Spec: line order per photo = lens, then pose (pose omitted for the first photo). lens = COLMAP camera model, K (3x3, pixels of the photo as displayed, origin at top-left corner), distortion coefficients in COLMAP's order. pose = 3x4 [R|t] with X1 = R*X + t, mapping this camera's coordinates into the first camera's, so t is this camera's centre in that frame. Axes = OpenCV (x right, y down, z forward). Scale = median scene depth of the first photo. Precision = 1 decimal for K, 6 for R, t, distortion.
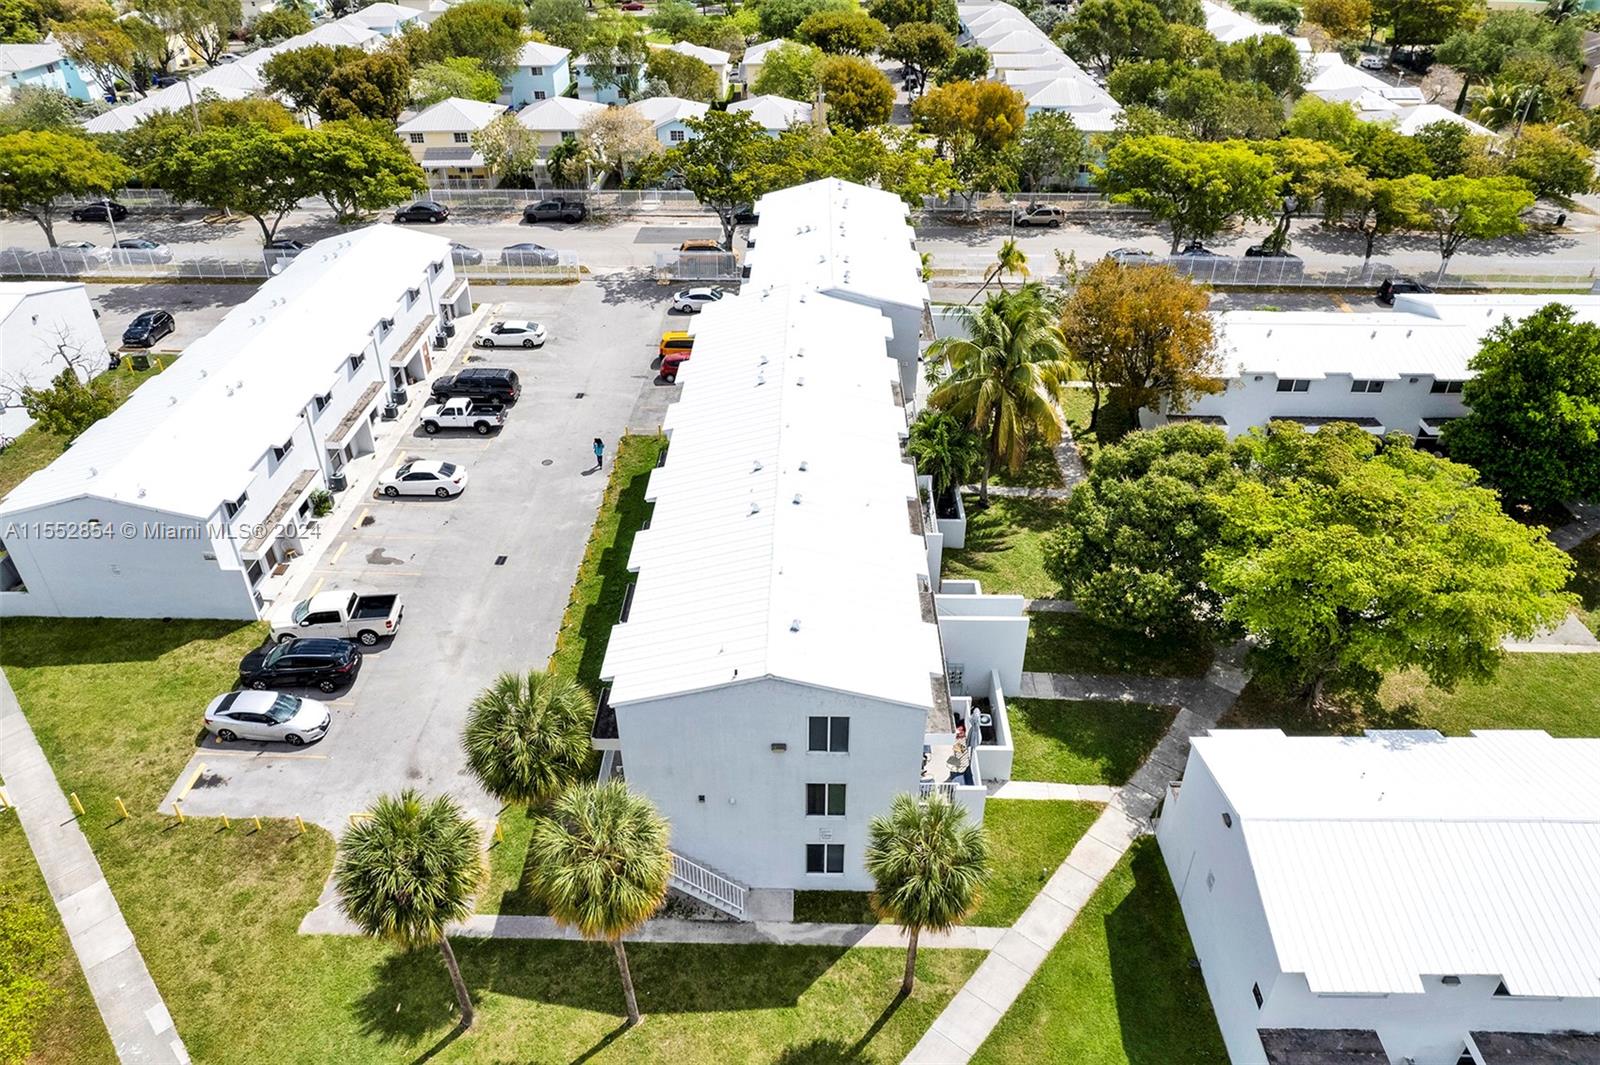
lens RADIAL K [[1096.4, 0, 807.1], [0, 1096.4, 534.3], [0, 0, 1]] dist [-0.060954, 0.051803]
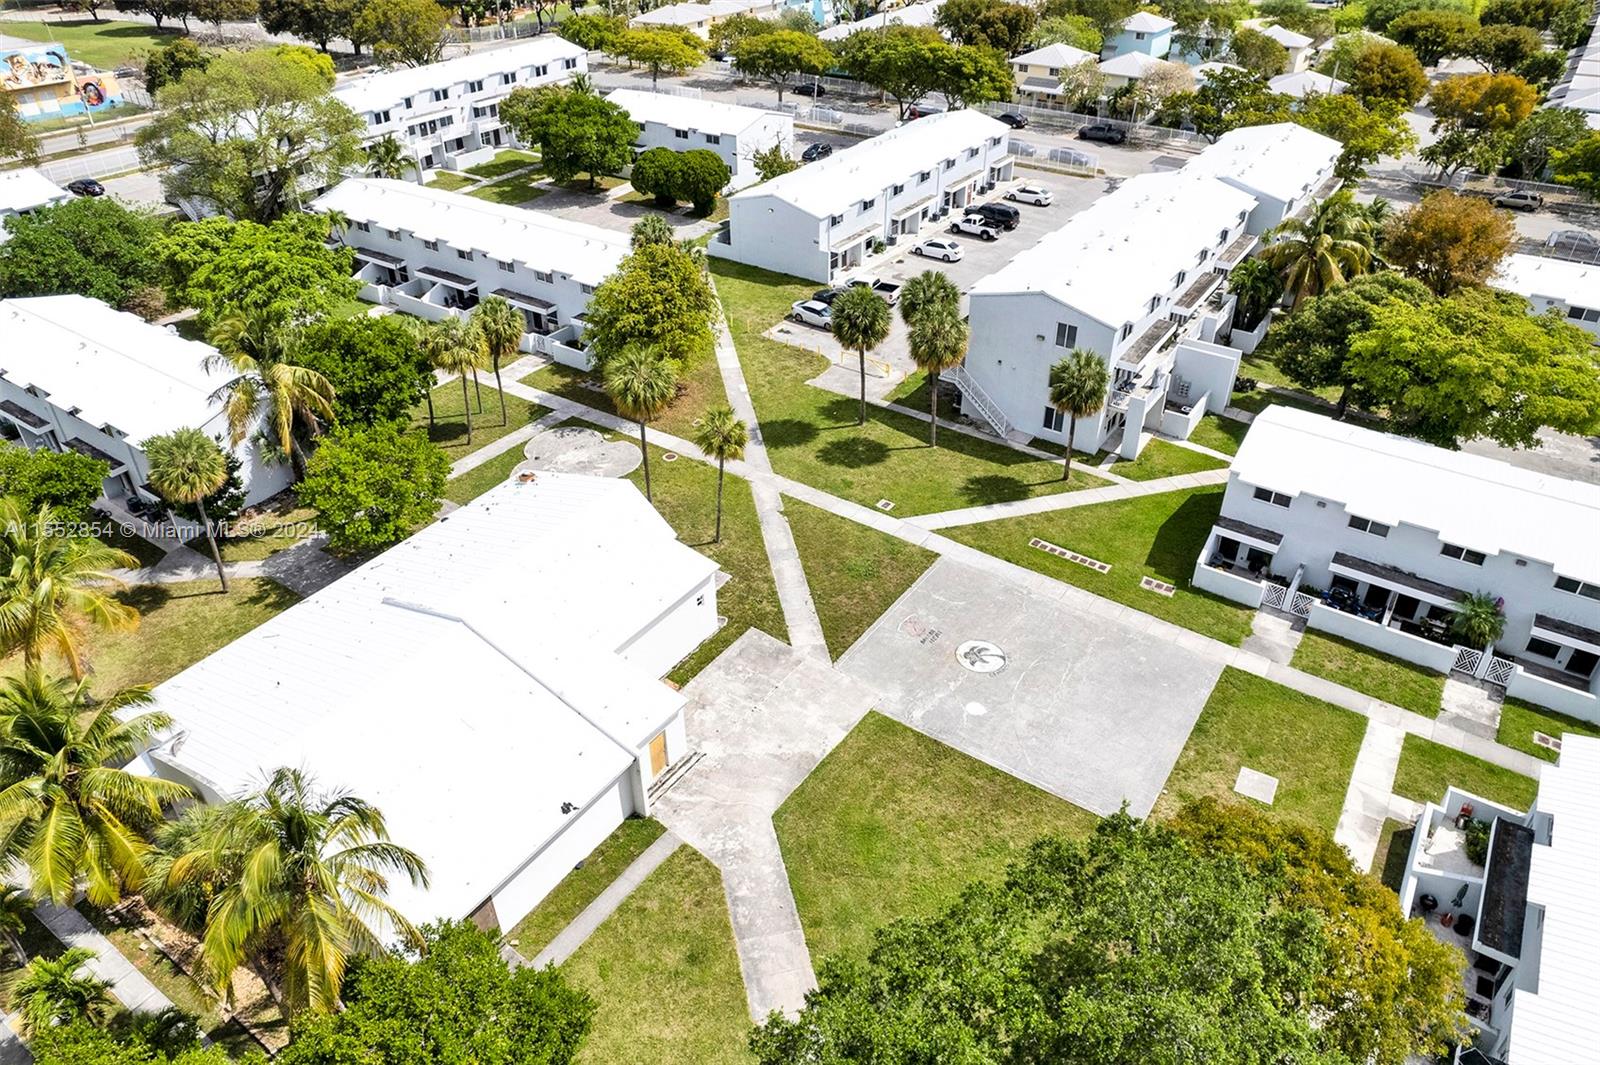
lens RADIAL K [[1096.4, 0, 798.6], [0, 1096.4, 528.4], [0, 0, 1]] dist [-0.060954, 0.051803]
pose [[0.839078, 0.299150, -0.454376, 0.251764], [-0.295958, 0.951834, 0.080132, 0.205165], [0.456462, 0.067239, 0.887198, -0.386585]]
